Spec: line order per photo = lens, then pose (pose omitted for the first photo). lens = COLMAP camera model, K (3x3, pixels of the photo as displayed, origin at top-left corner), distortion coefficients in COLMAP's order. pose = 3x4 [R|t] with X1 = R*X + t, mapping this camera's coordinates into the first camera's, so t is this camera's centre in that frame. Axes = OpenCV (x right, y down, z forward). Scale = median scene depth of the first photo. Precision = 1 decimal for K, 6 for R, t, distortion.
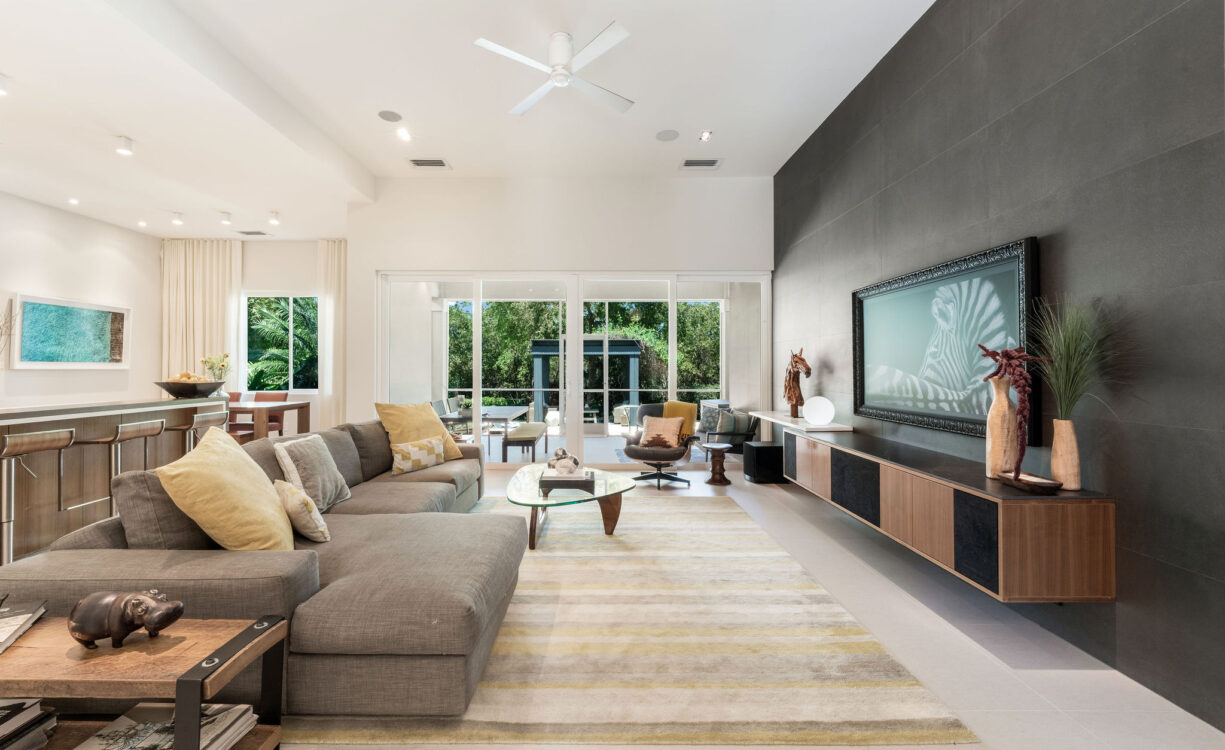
lens RADIAL K [[501.3, 0, 593.4], [0, 501.3, 370.9], [0, 0, 1]] dist [0.000400, 0.000218]
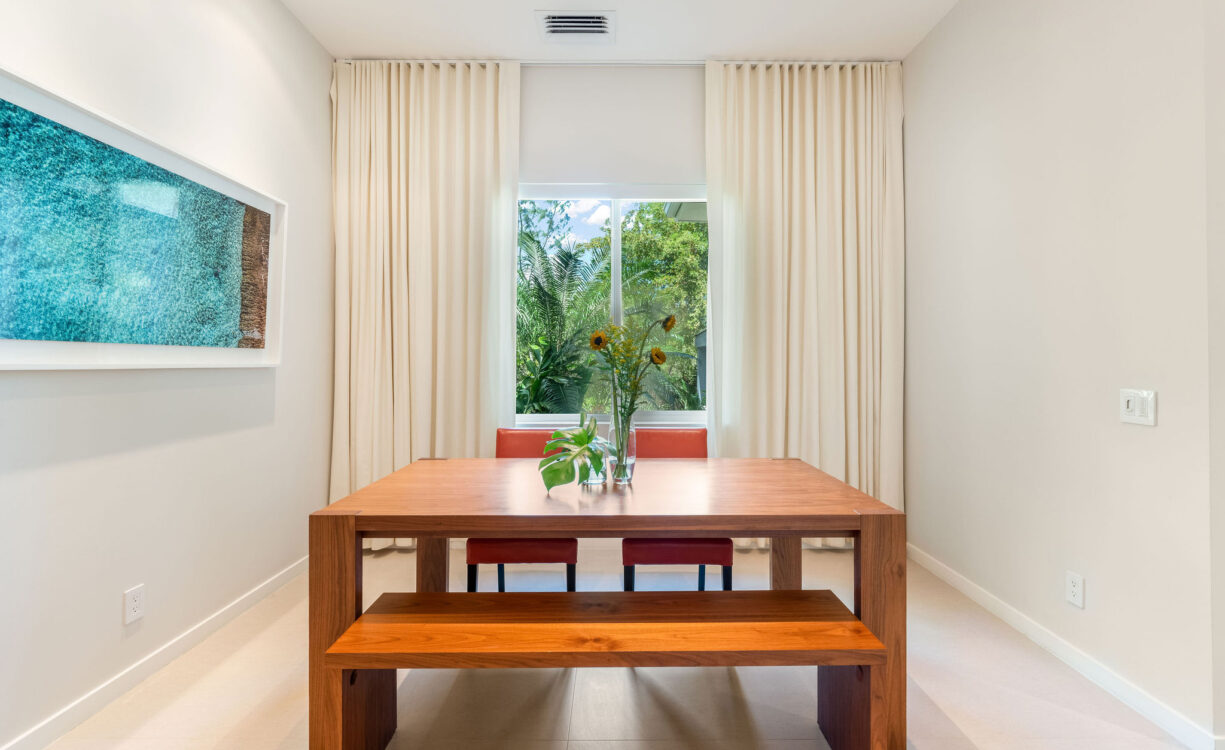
lens RADIAL K [[503.9, 0, 617.2], [0, 503.9, 358.8], [0, 0, 1]] dist [0.000577, 0.000082]
pose [[0.999619, 0.007886, 0.026467, -0.699006], [-0.007689, 0.999942, -0.007539, -0.008627], [-0.026525, 0.007333, 0.999621, 0.632823]]
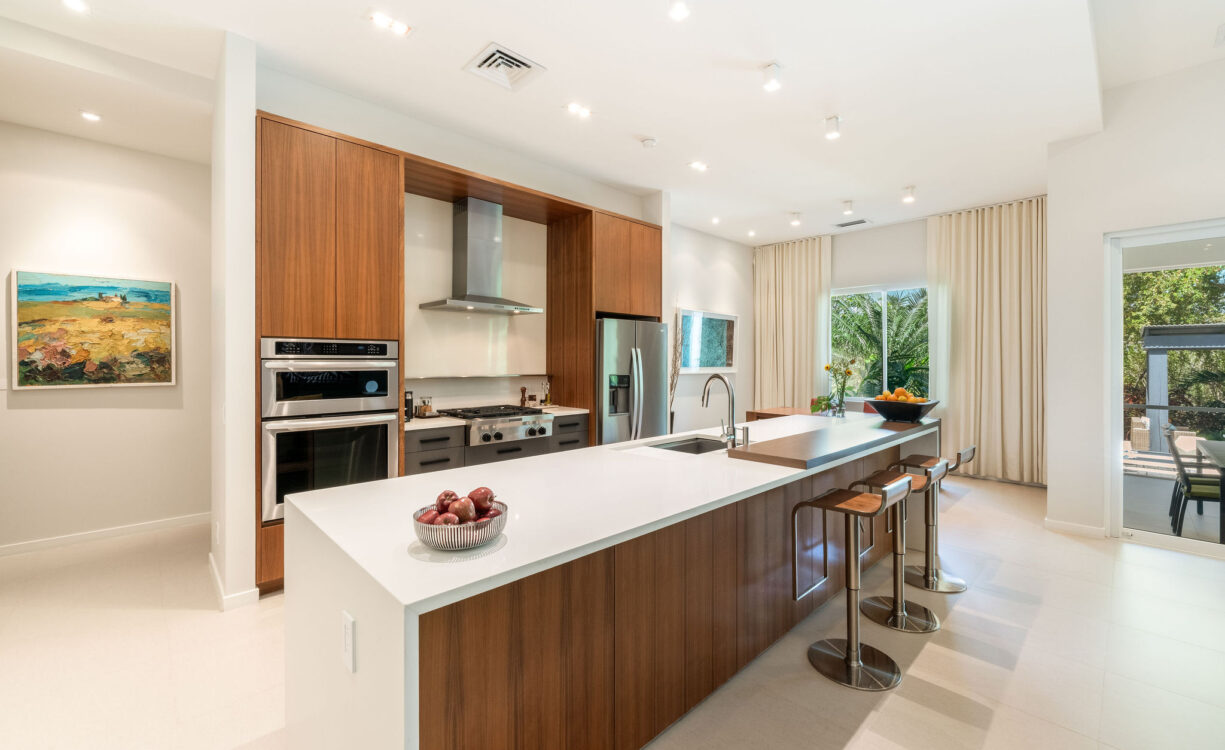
lens RADIAL K [[488.4, 0, 606.0], [0, 488.4, 360.3], [0, 0, 1]] dist [0.000000, 0.000044]
pose [[0.695087, 0.001970, -0.718923, -0.381729], [-0.005671, 0.999980, -0.002743, -0.026387], [0.718904, 0.005983, 0.695084, 0.082467]]
